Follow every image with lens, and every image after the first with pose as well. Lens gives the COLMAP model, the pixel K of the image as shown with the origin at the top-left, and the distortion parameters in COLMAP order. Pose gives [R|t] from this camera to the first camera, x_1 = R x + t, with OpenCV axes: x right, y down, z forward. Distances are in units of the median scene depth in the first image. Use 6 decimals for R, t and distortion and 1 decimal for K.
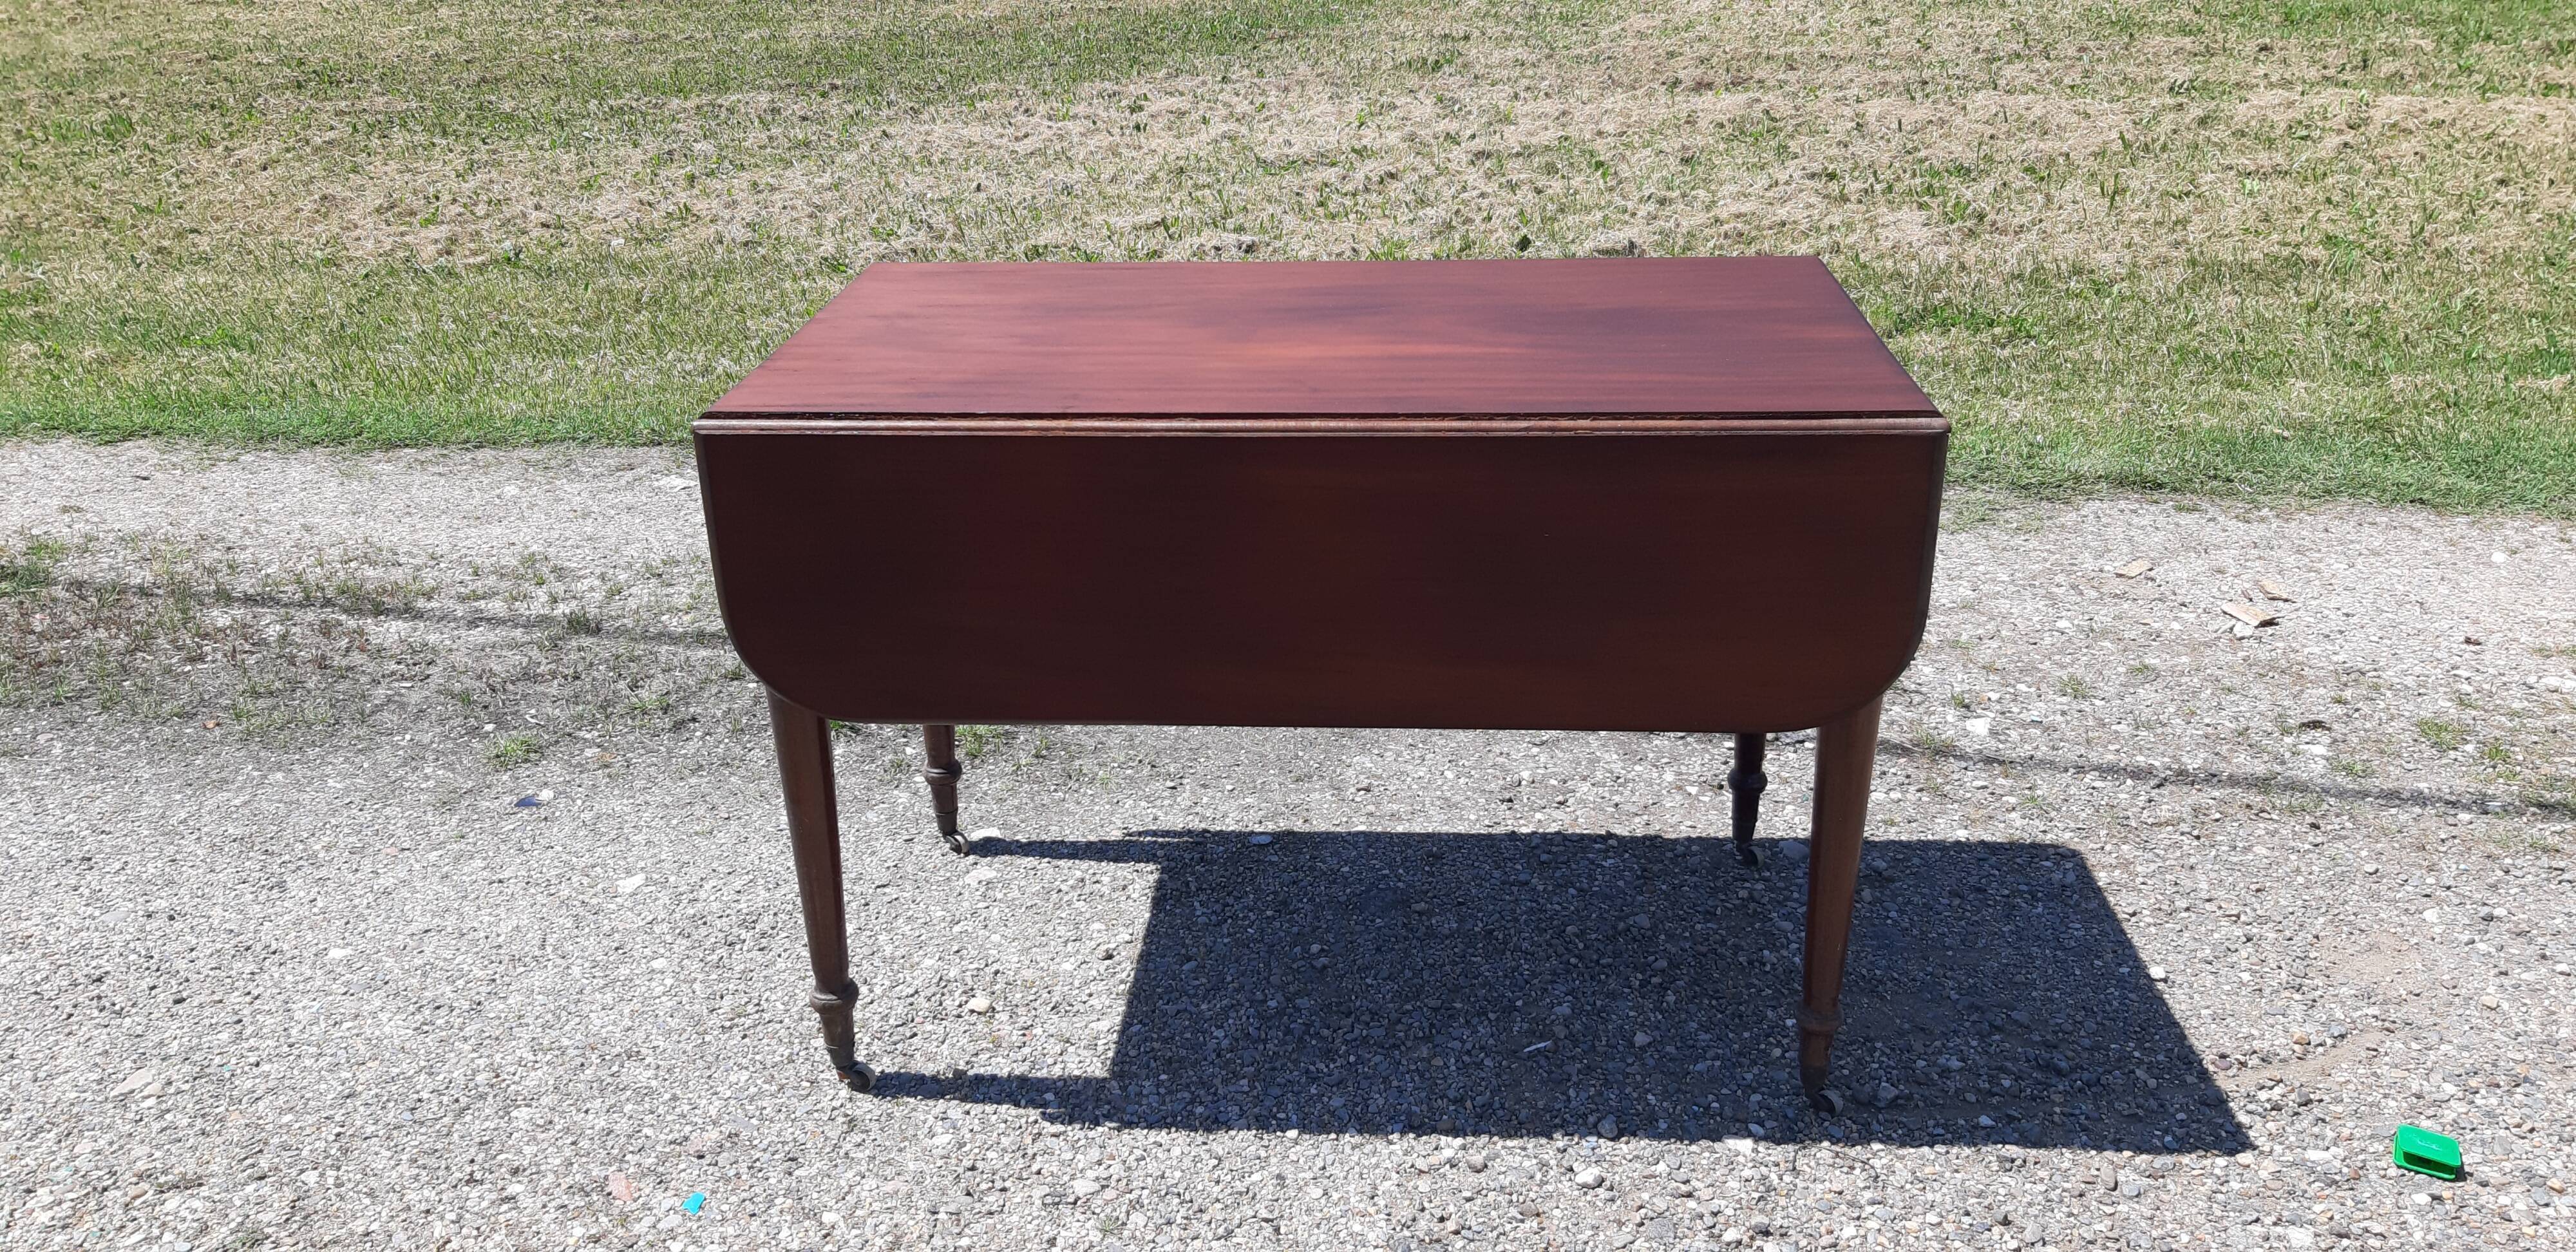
lens RADIAL K [[2059.5, 0, 1273.8], [0, 2059.5, 570.4], [0, 0, 1]] dist [0.081899, -0.149441]
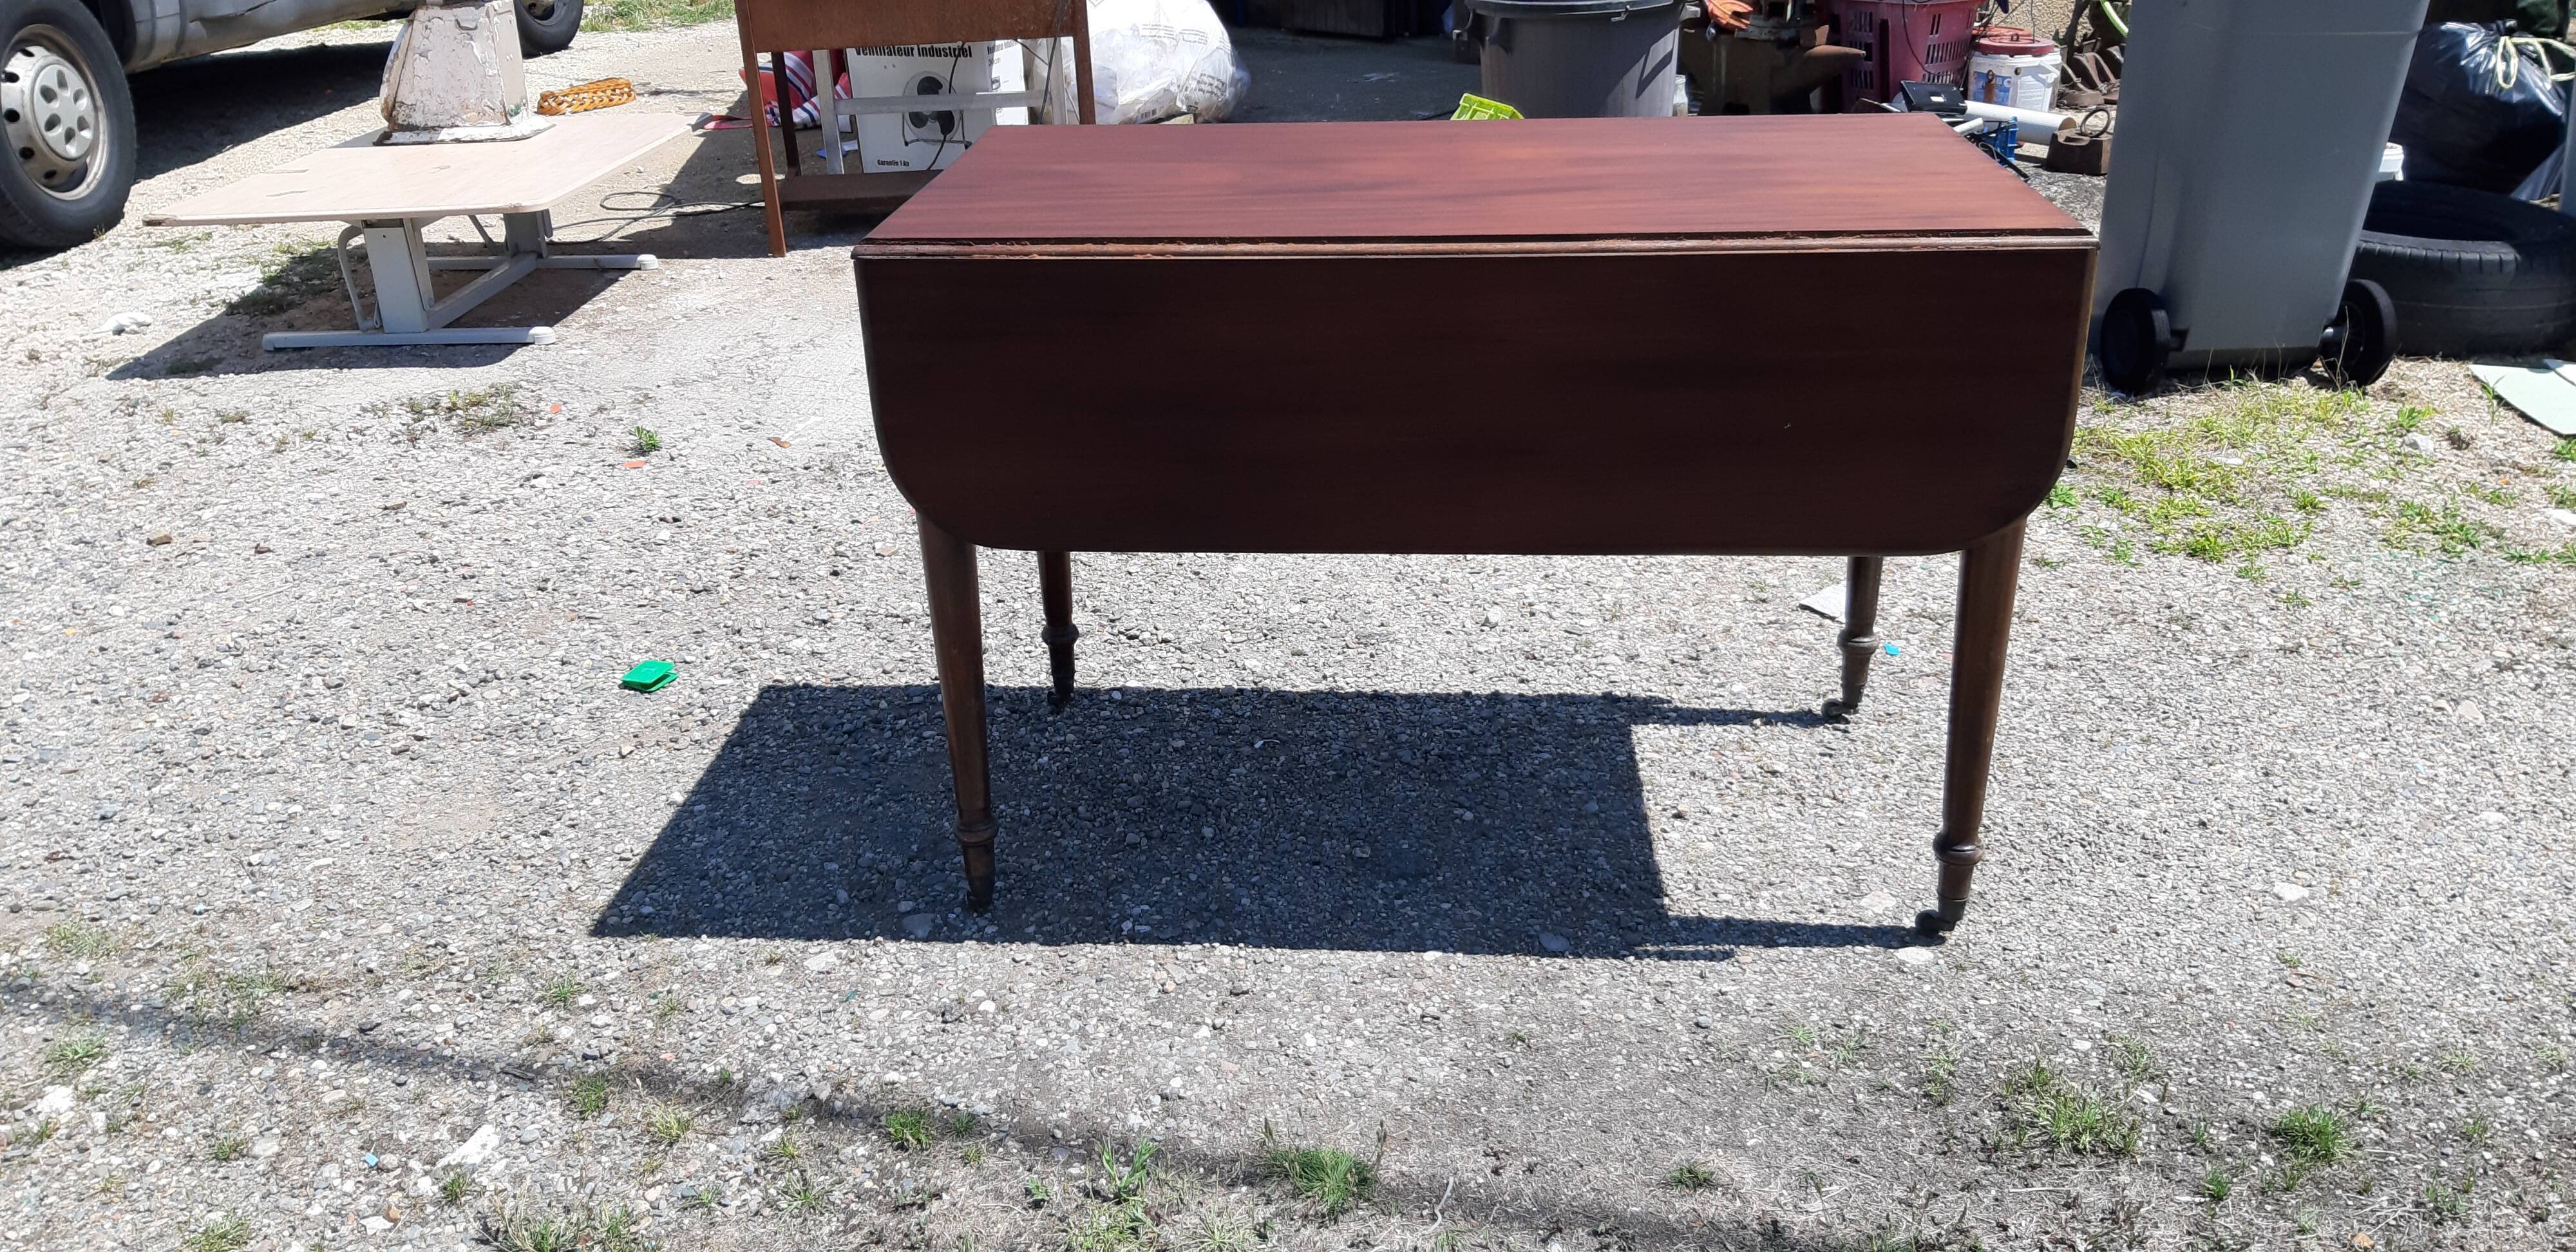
lens RADIAL K [[2059.5, 0, 1273.8], [0, 2059.5, 570.4], [0, 0, 1]] dist [0.081899, -0.149441]
pose [[-0.999181, 0.037040, 0.016317, 0.087188], [0.038270, 0.733320, 0.678805, -0.541095], [0.013178, 0.678874, -0.734137, 1.531156]]
